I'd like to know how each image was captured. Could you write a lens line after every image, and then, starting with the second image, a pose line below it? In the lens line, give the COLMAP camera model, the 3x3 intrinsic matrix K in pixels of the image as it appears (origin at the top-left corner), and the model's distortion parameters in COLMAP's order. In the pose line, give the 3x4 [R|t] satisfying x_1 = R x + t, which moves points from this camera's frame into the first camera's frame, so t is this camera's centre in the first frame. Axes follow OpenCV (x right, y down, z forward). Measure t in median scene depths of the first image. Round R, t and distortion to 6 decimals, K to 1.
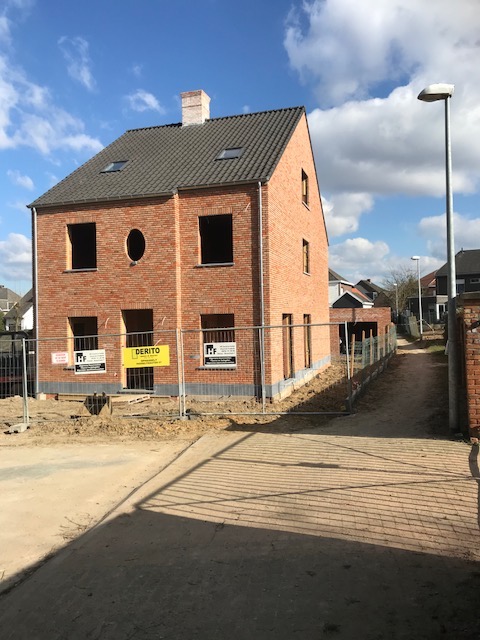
lens RADIAL K [[518.4, 0, 240.0], [0, 518.4, 320.0], [0, 0, 1]] dist [0.087326, -0.003020]
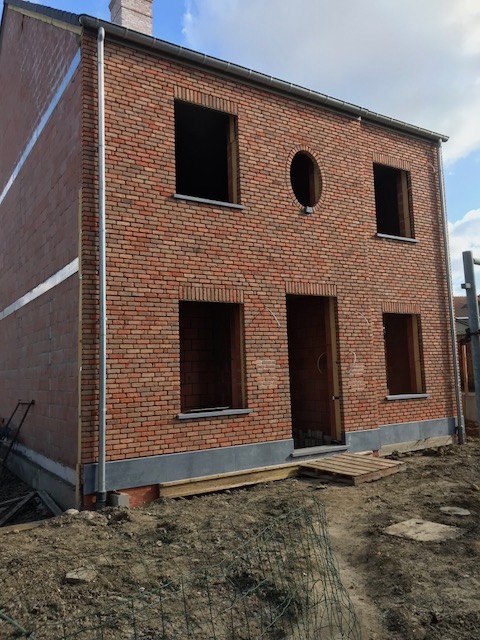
lens RADIAL K [[528.4, 0, 239.7], [0, 528.4, 307.6], [0, 0, 1]] dist [0.000048, -0.000567]
pose [[0.624074, 0.073326, 0.777917, -0.667914], [0.012942, 0.994480, -0.104122, 0.048560], [-0.781258, 0.075048, 0.619680, 0.717072]]
